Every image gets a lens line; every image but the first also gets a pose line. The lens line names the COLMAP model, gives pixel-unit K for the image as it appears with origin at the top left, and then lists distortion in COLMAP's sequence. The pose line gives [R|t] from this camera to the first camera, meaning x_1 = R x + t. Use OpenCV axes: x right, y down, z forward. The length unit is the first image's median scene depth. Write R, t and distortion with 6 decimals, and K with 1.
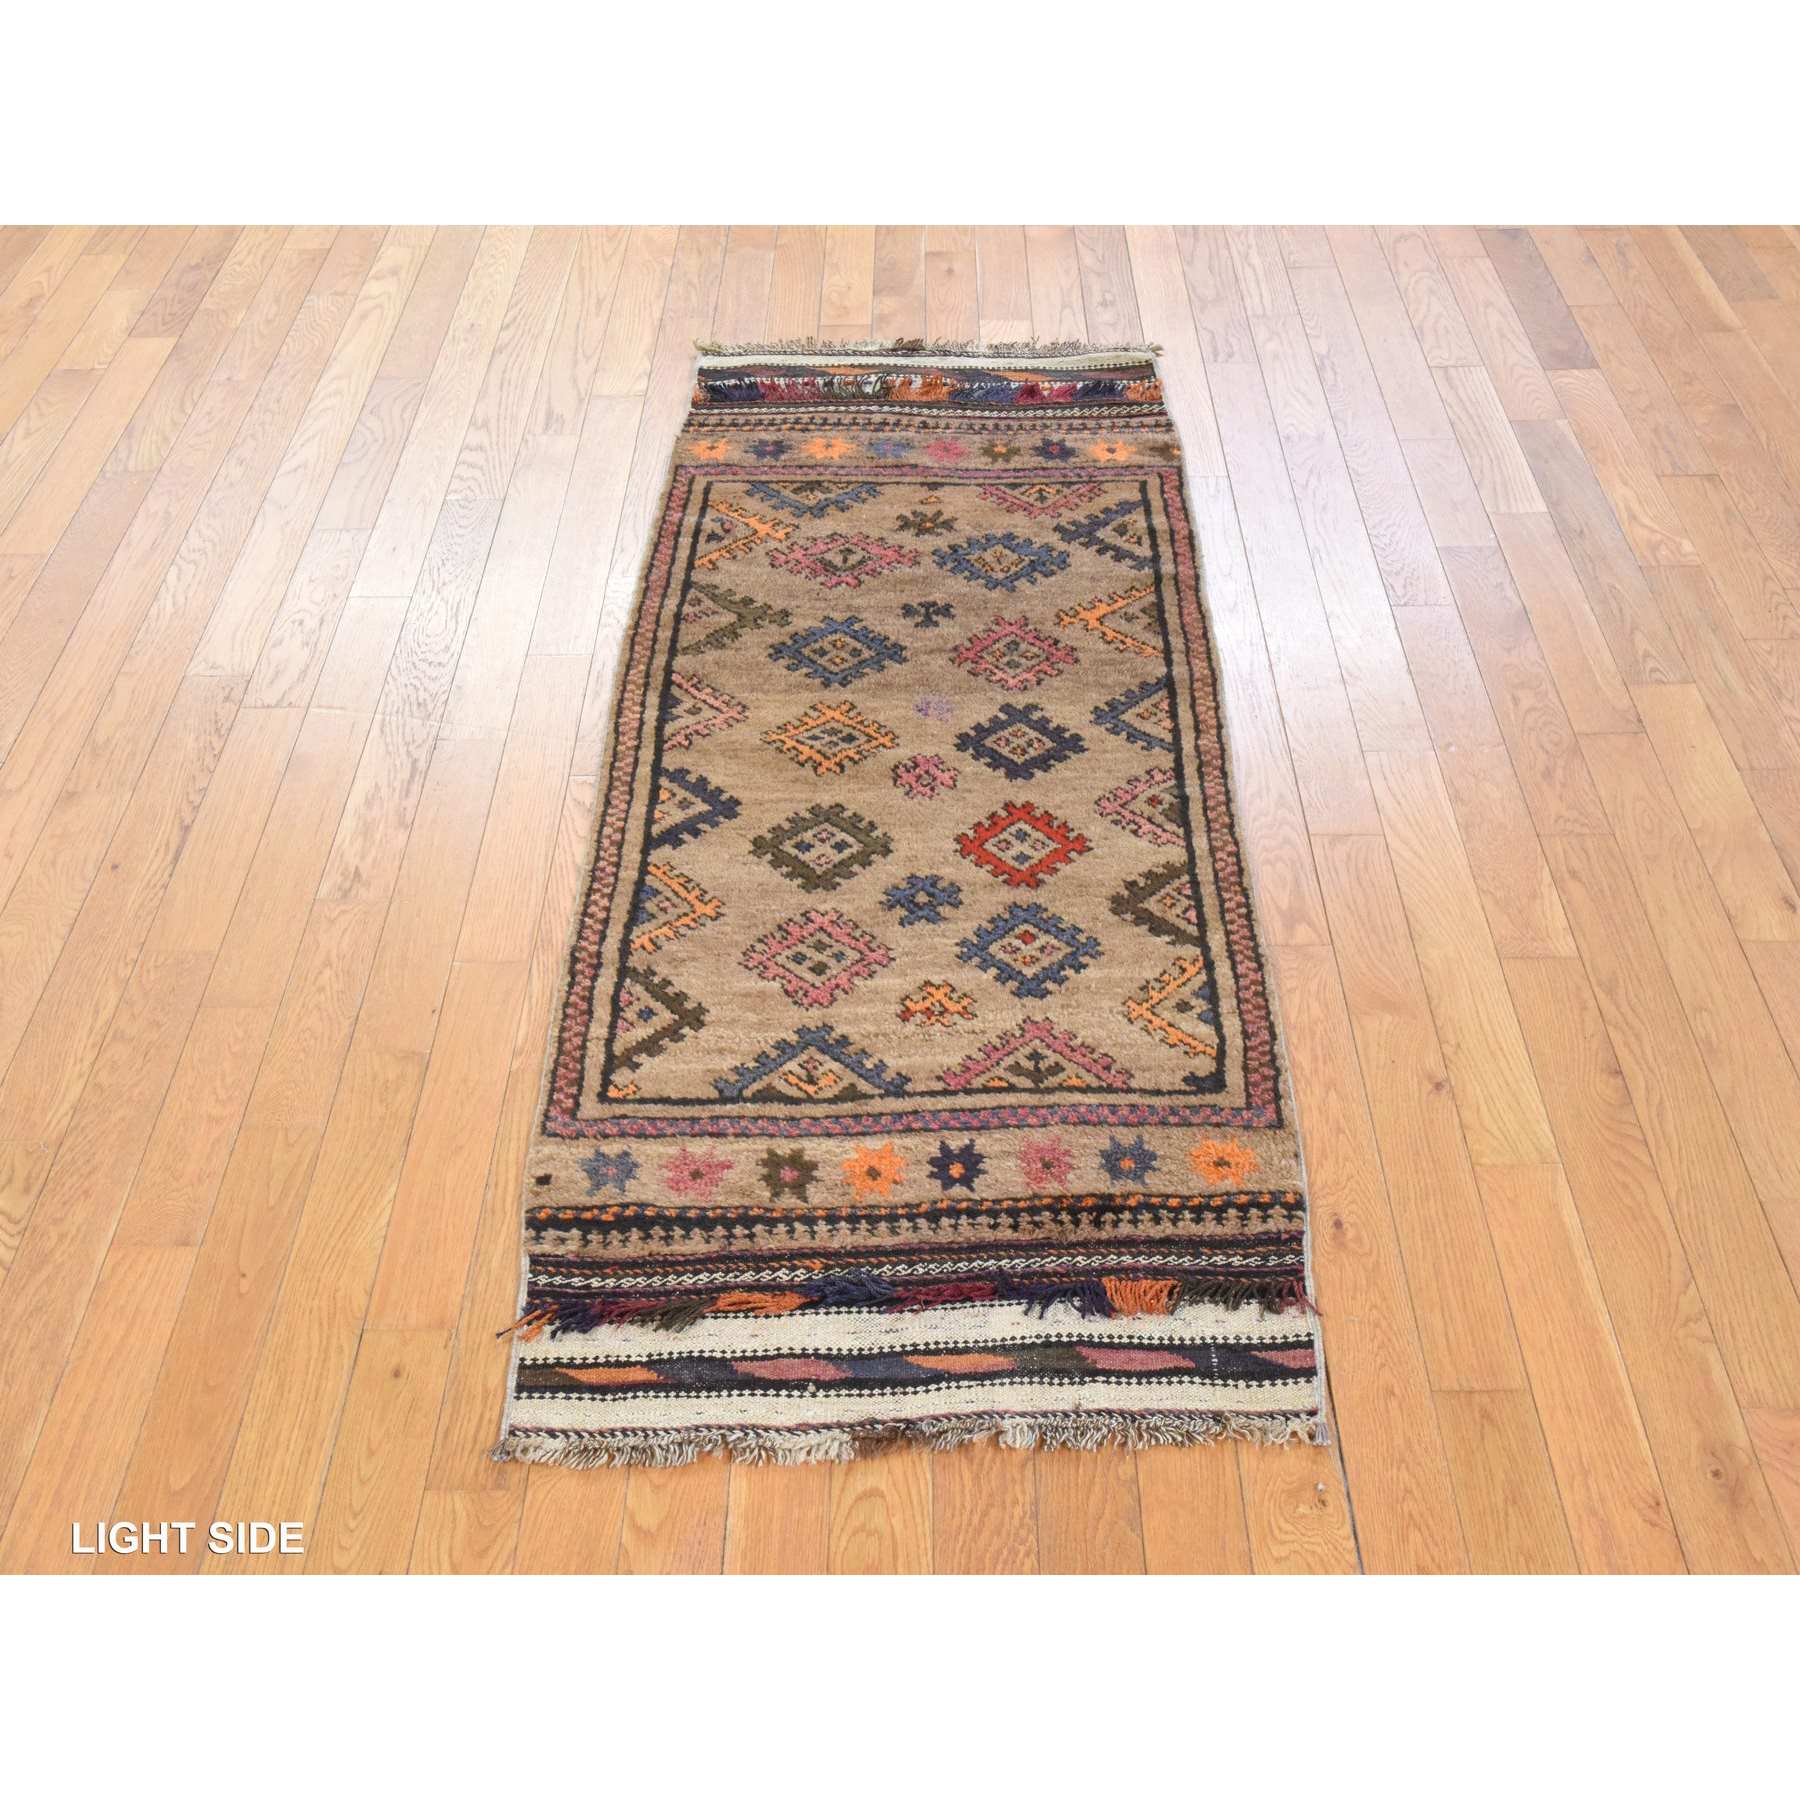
lens RADIAL K [[2059.4, 0, 900.0], [0, 2059.4, 900.0], [0, 0, 1]] dist [-0.003311, -0.006228]
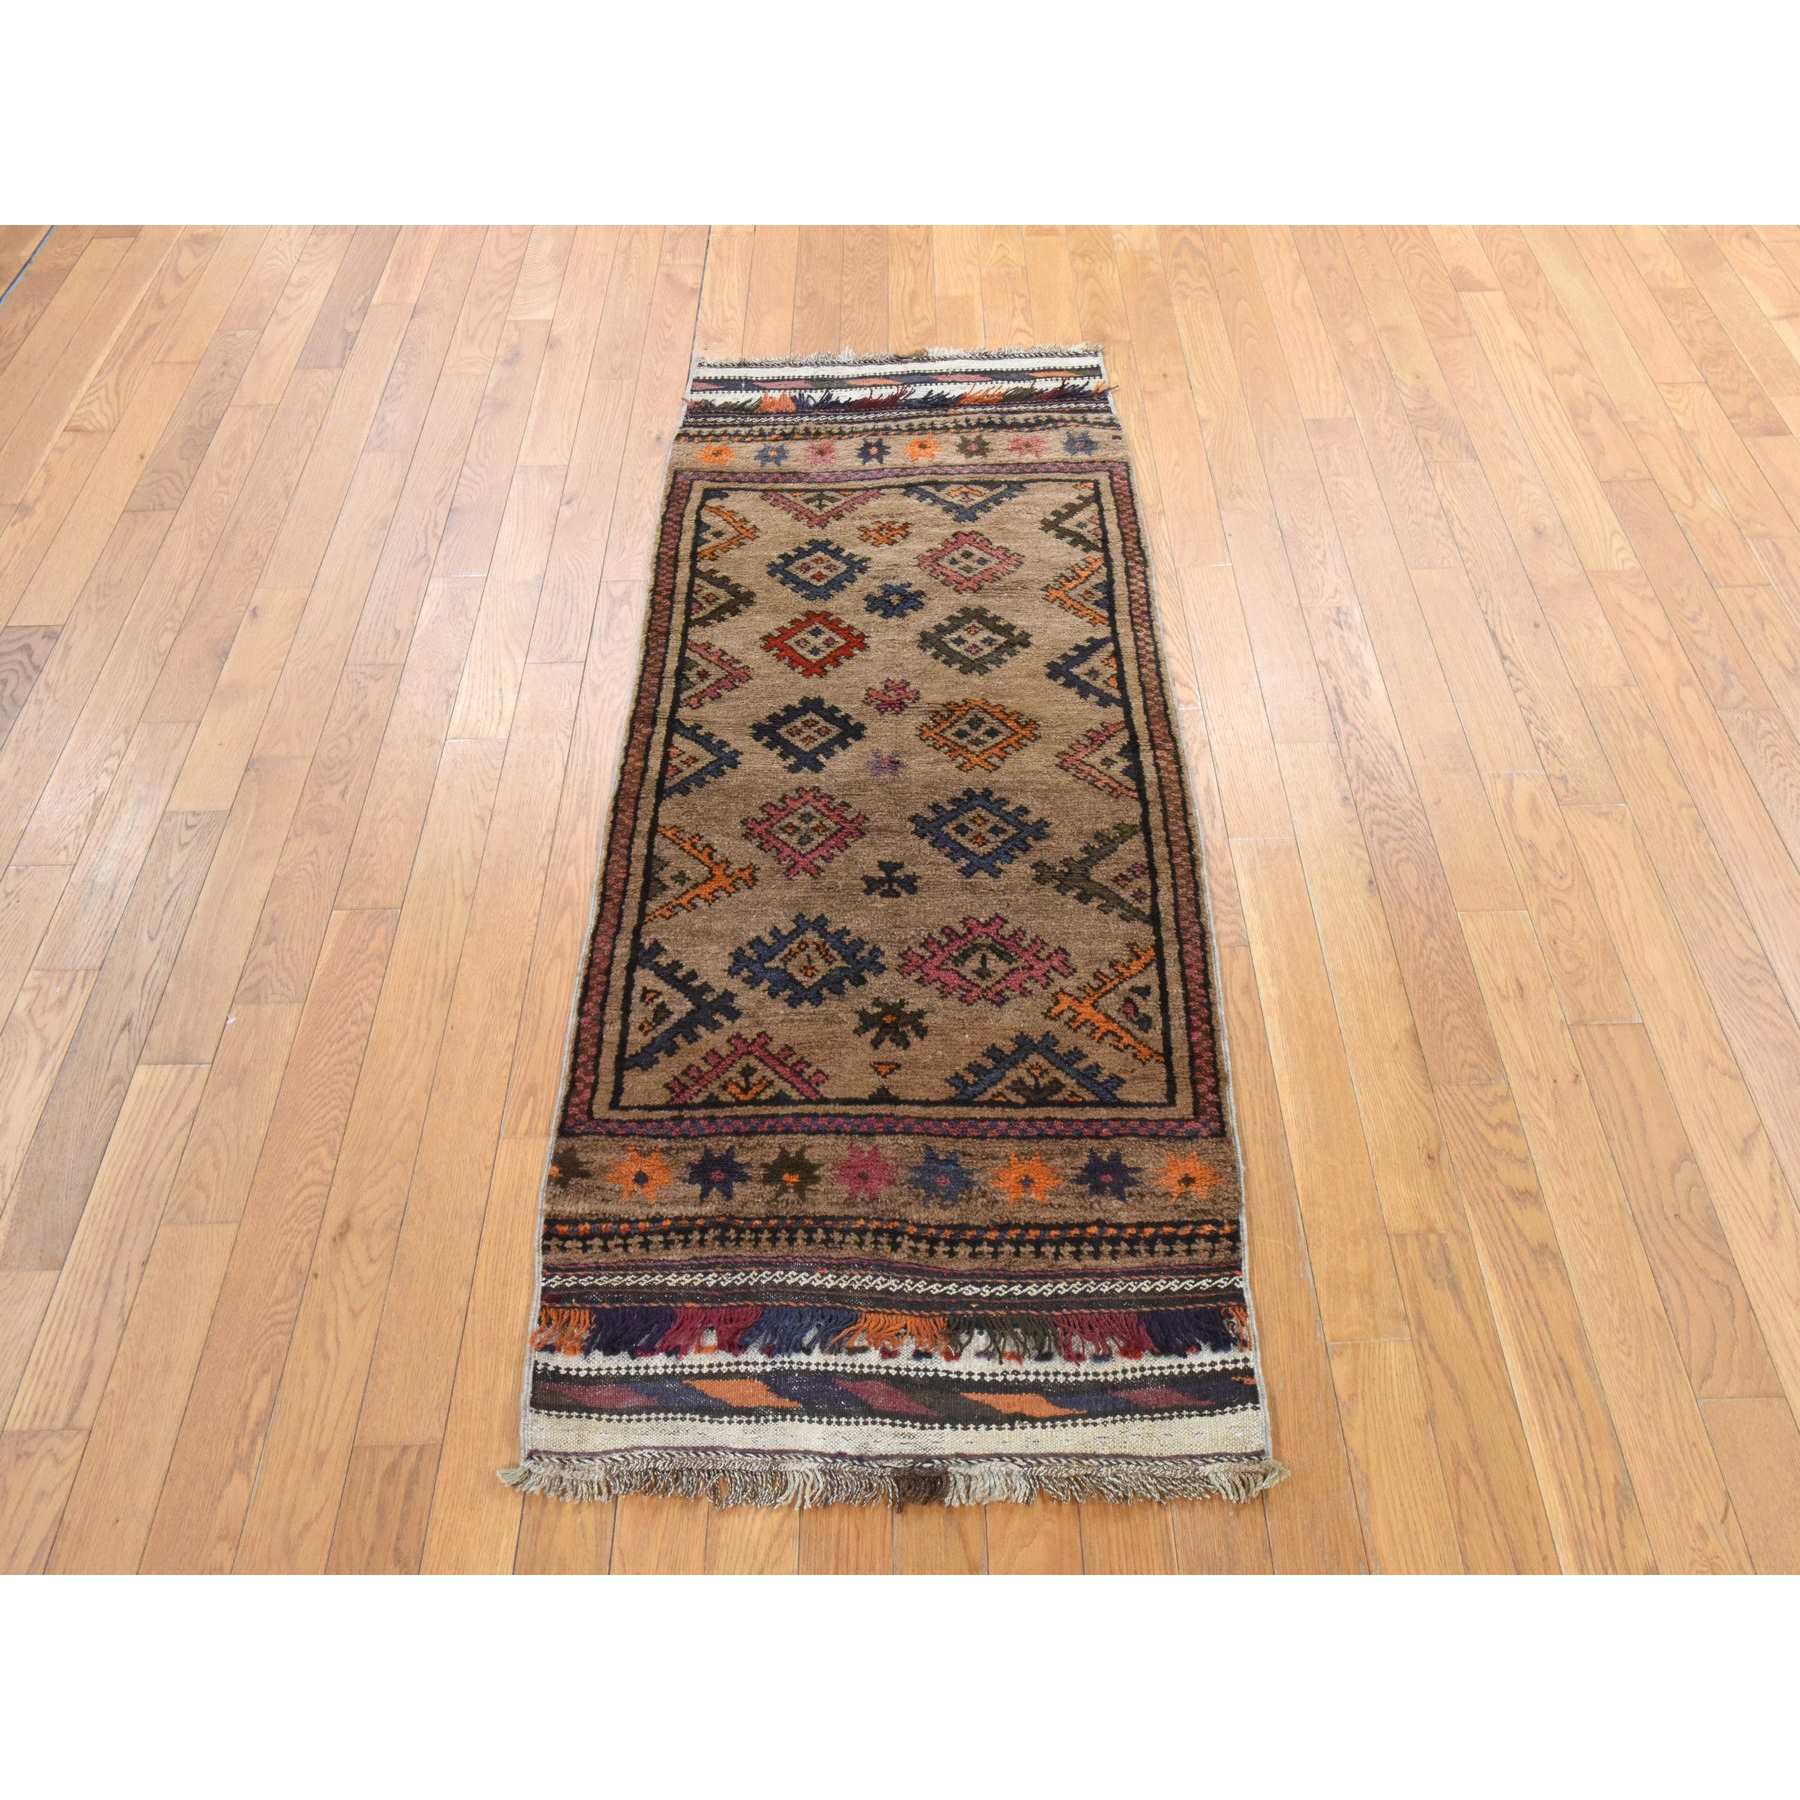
lens RADIAL K [[2059.4, 0, 900.0], [0, 2059.4, 900.0], [0, 0, 1]] dist [-0.003311, -0.006228]
pose [[-0.999217, 0.035629, 0.017200, -0.008474], [0.020773, 0.102471, 0.994519, -1.265008], [0.033672, 0.994098, -0.103131, 1.290427]]
